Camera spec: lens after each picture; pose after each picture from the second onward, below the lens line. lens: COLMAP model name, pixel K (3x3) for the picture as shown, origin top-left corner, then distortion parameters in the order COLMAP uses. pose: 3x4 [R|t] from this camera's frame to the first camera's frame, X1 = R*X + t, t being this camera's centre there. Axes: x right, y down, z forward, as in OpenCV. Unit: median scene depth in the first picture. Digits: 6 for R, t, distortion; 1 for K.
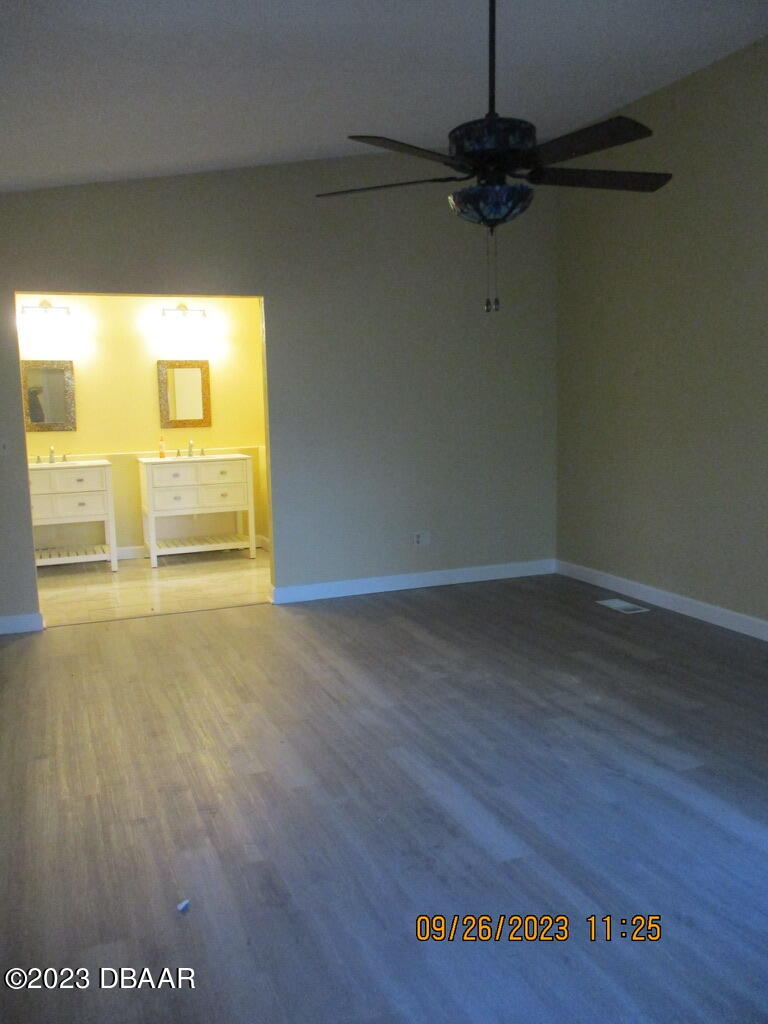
lens RADIAL K [[853.7, 0, 385.6], [0, 853.7, 516.9], [0, 0, 1]] dist [-0.039980, -0.006847]
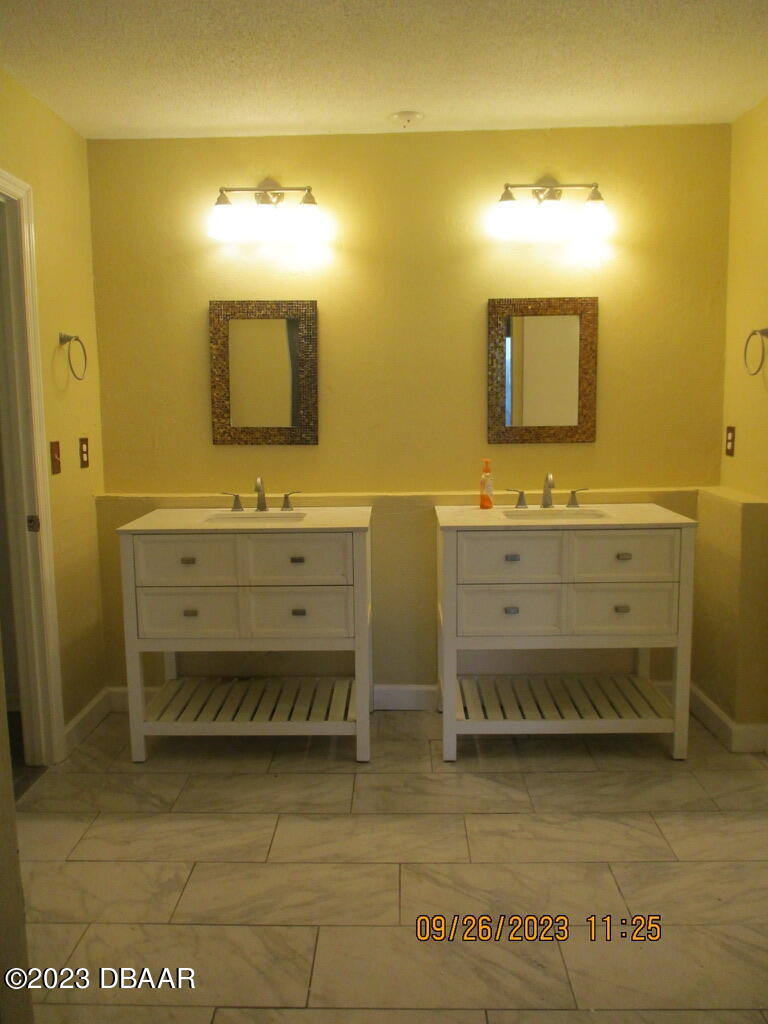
lens RADIAL K [[853.7, 0, 380.7], [0, 853.7, 513.5], [0, 0, 1]] dist [-0.039980, -0.006847]
pose [[0.917889, 0.064072, -0.391630, -0.134851], [-0.061967, 0.997915, 0.018026, -0.072167], [0.391968, 0.007723, 0.919946, 0.558306]]
